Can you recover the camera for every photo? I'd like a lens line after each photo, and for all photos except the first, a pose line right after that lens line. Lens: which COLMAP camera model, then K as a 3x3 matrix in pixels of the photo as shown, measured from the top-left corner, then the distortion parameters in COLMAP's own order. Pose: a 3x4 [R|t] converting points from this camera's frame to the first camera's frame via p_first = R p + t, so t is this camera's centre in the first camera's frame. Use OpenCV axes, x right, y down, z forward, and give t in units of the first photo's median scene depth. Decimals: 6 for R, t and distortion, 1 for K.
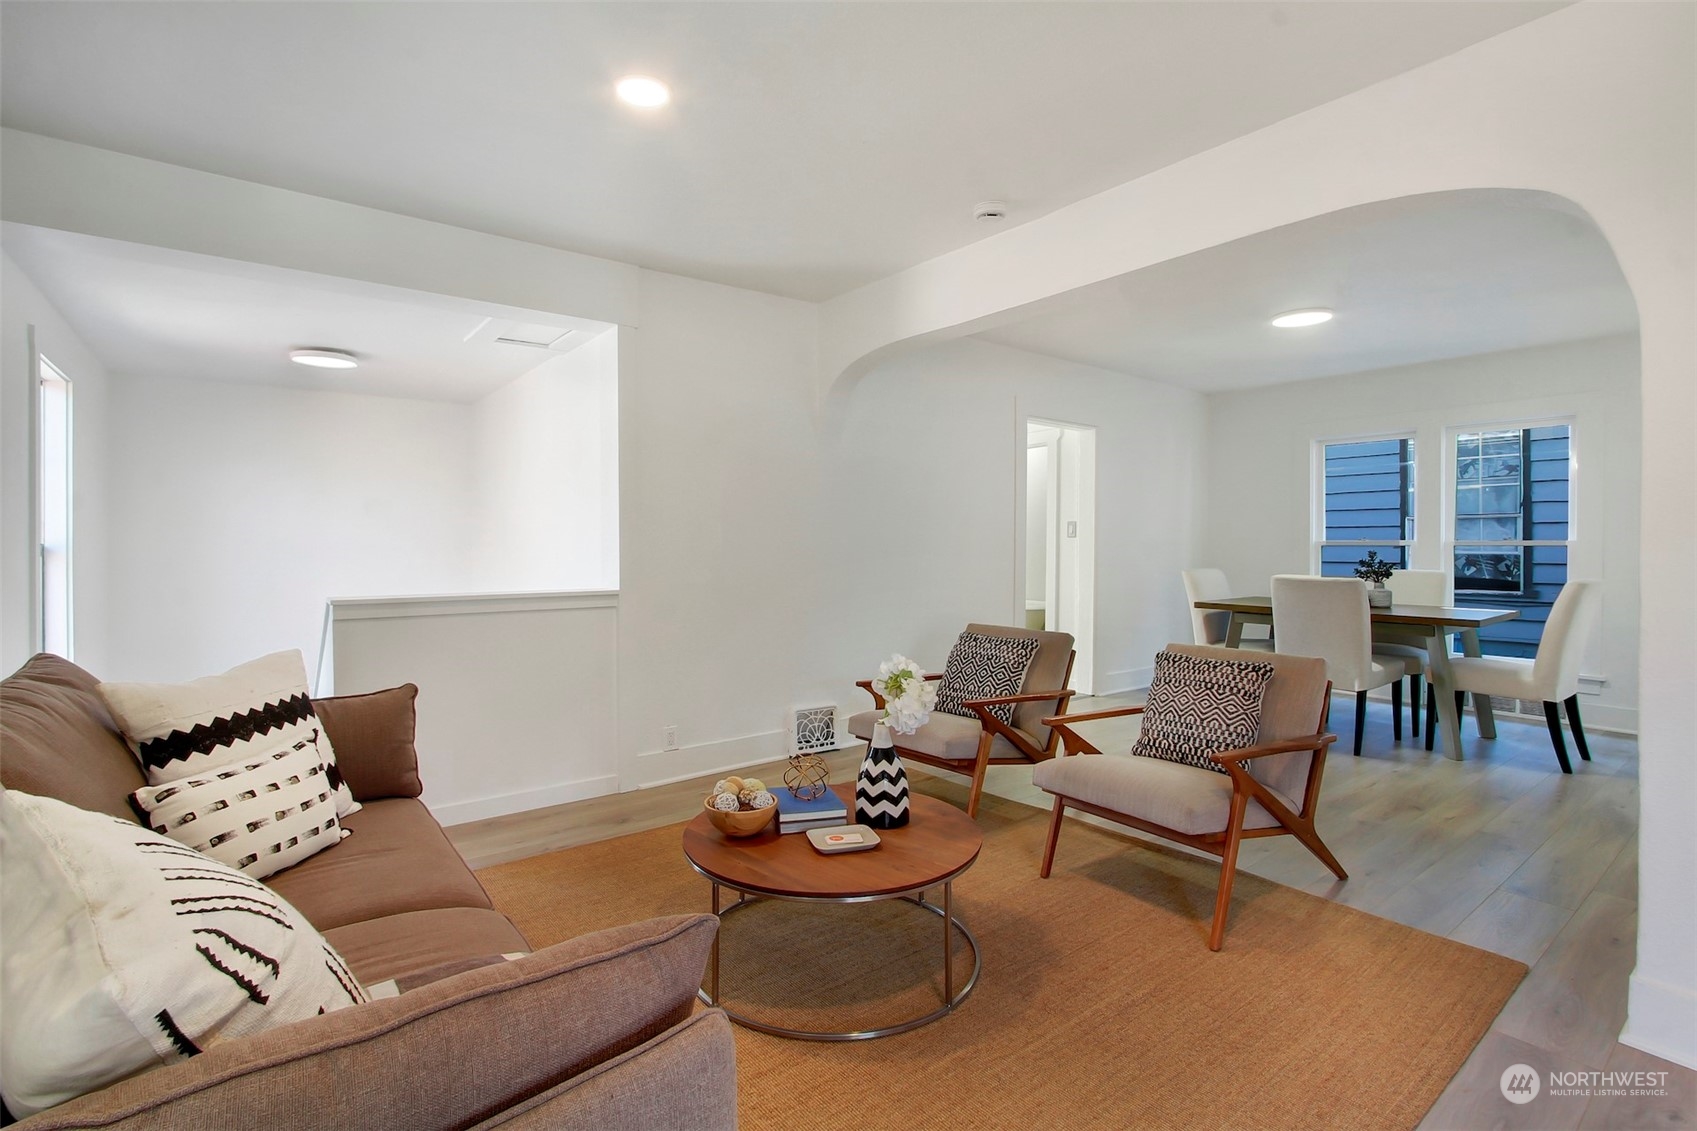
lens RADIAL K [[812.6, 0, 830.5], [0, 812.6, 557.6], [0, 0, 1]] dist [-0.022769, 0.000019]
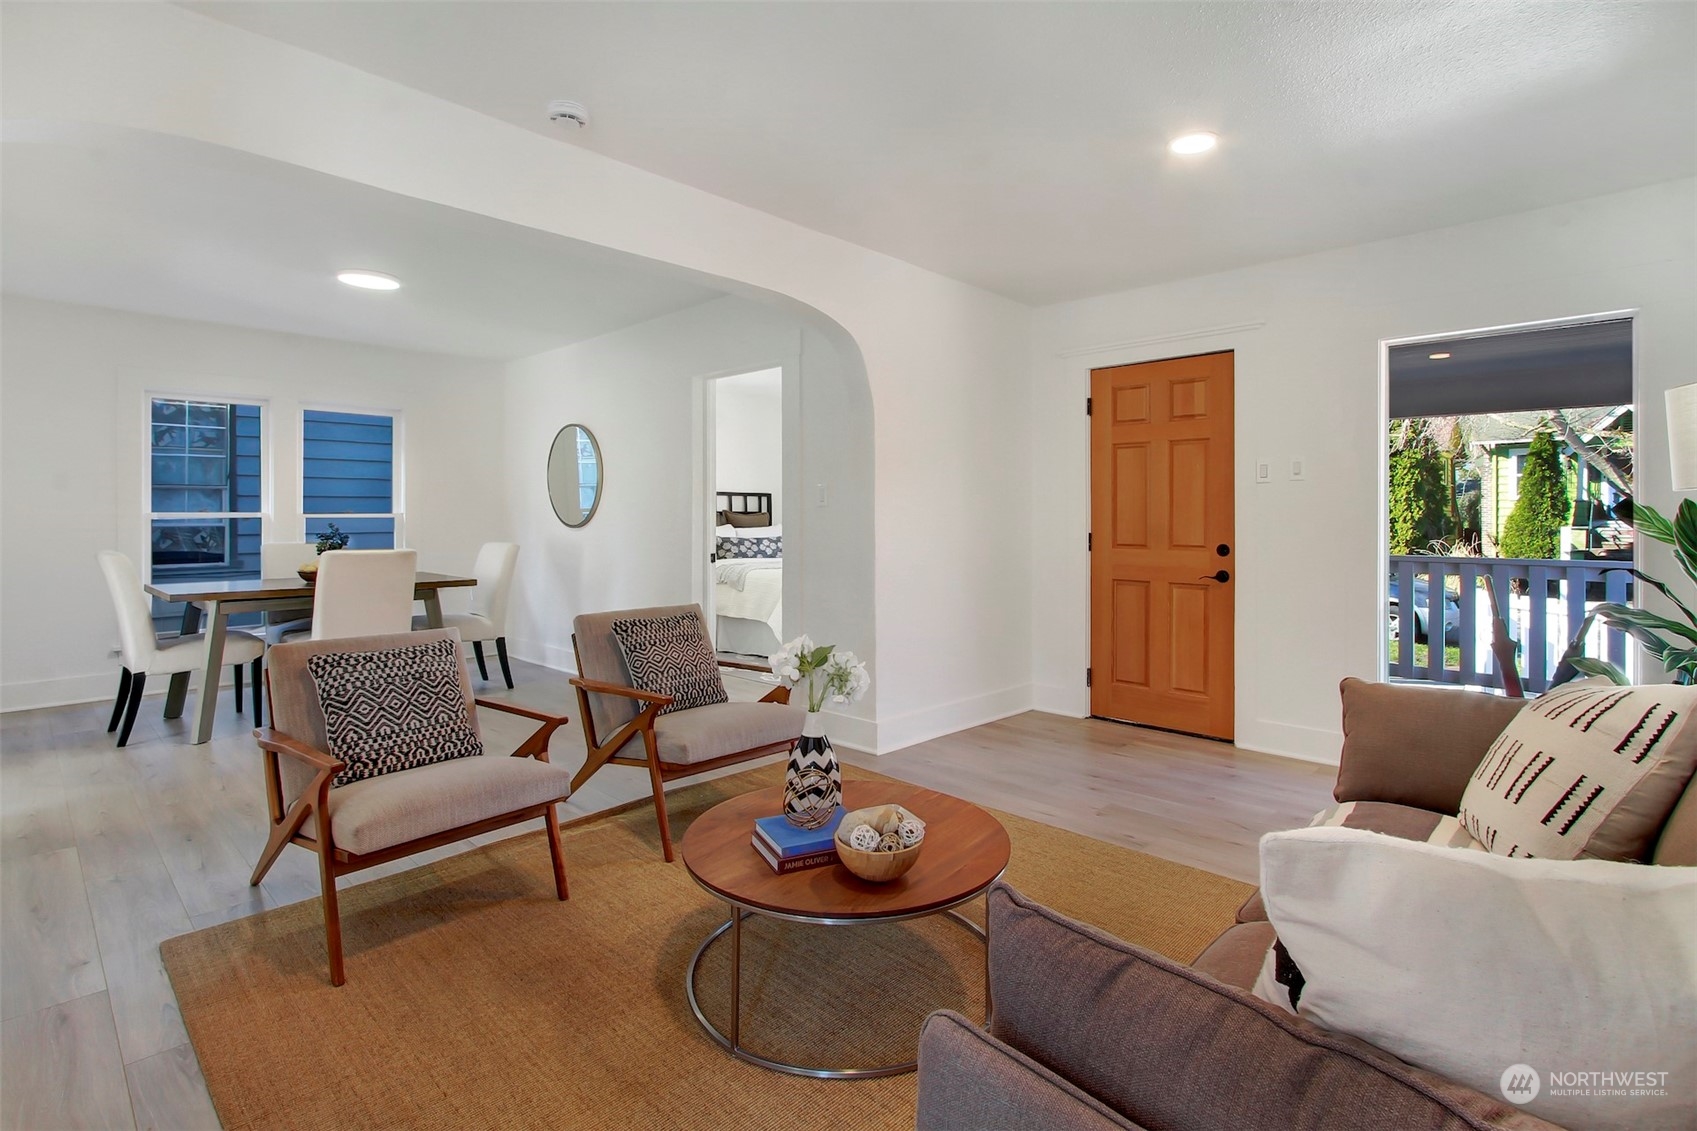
lens RADIAL K [[827.0, 0, 845.1], [0, 827.0, 502.1], [0, 0, 1]] dist [-0.003023, -0.000880]
pose [[-0.152645, 0.015003, 0.988167, -0.301635], [0.016698, 0.999781, -0.012600, -0.007810], [-0.988140, 0.014577, -0.152863, 0.377073]]
